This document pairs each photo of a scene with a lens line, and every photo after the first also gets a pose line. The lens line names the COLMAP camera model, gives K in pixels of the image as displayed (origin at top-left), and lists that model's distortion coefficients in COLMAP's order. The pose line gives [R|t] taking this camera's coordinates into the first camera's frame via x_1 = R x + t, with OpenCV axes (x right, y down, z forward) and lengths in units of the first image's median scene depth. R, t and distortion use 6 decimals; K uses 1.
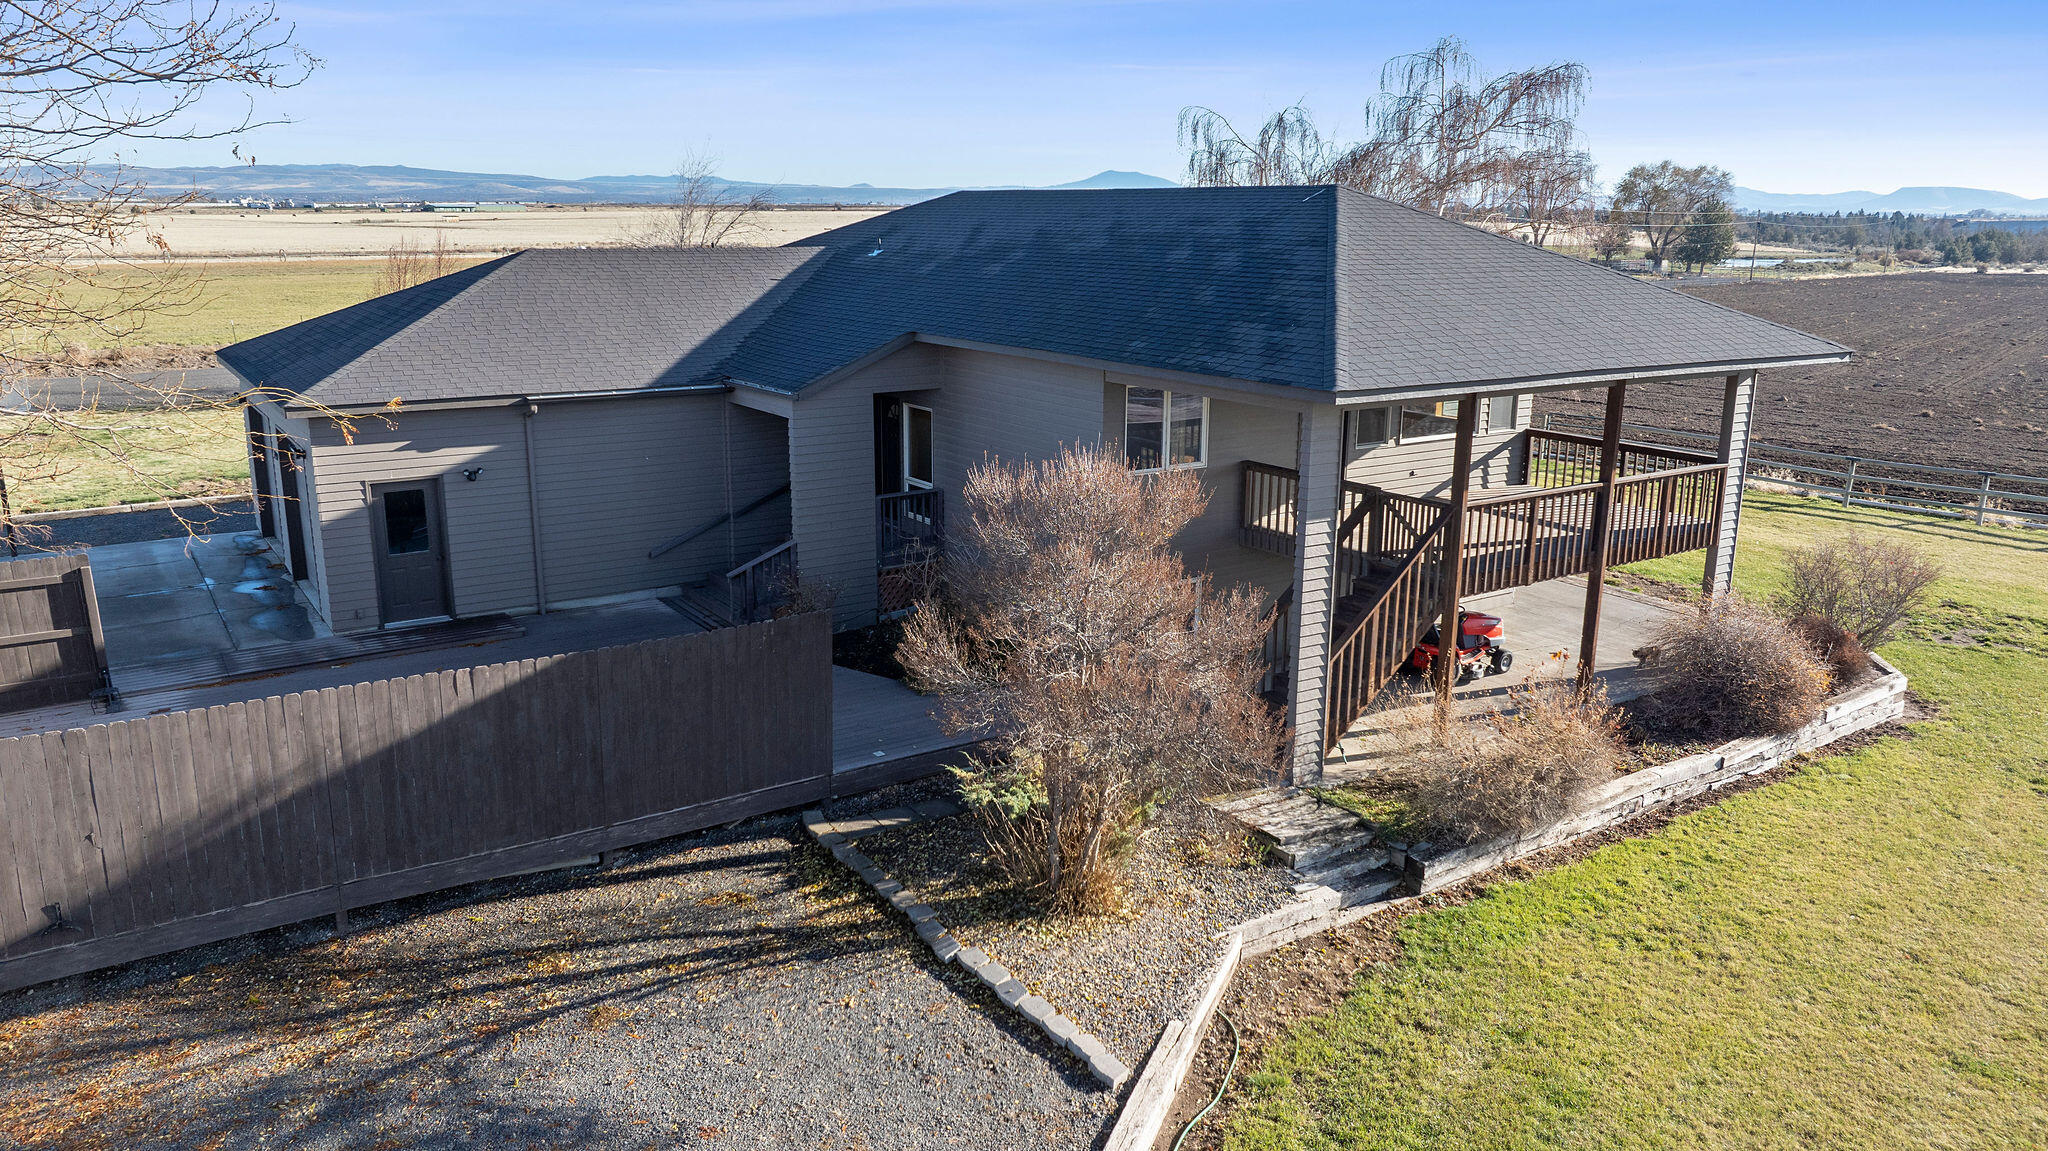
lens RADIAL K [[1447.2, 0, 1024.0], [0, 1447.2, 575.5], [0, 0, 1]] dist [-0.020244, 0.000985]
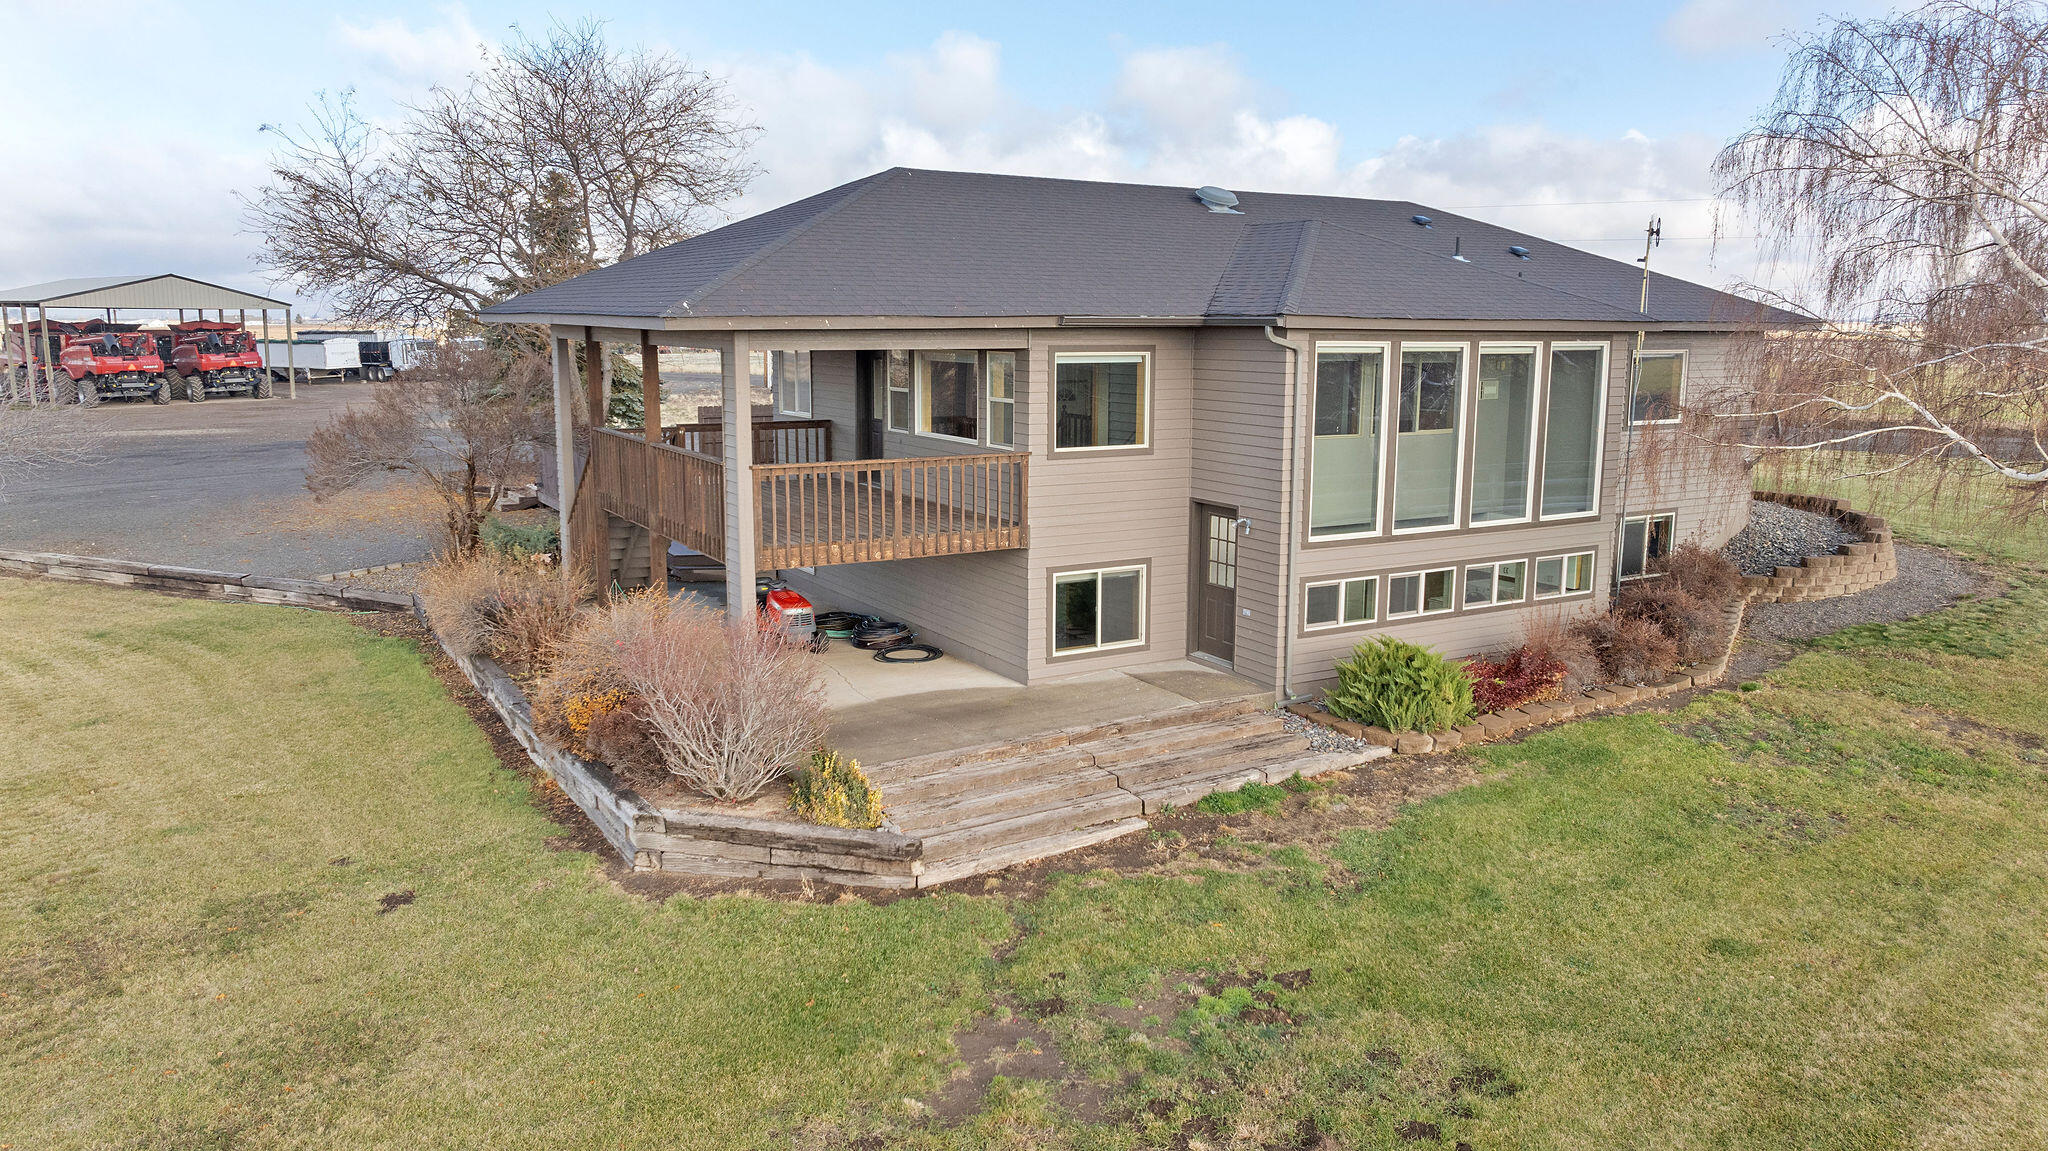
lens RADIAL K [[1445.7, 0, 1024.0], [0, 1445.7, 575.5], [0, 0, 1]] dist [-0.043220, 0.050284]
pose [[-0.058355, 0.163477, -0.984820, 1.235440], [-0.245406, 0.953880, 0.172883, -0.189952], [0.967662, 0.251770, -0.015546, 1.153365]]
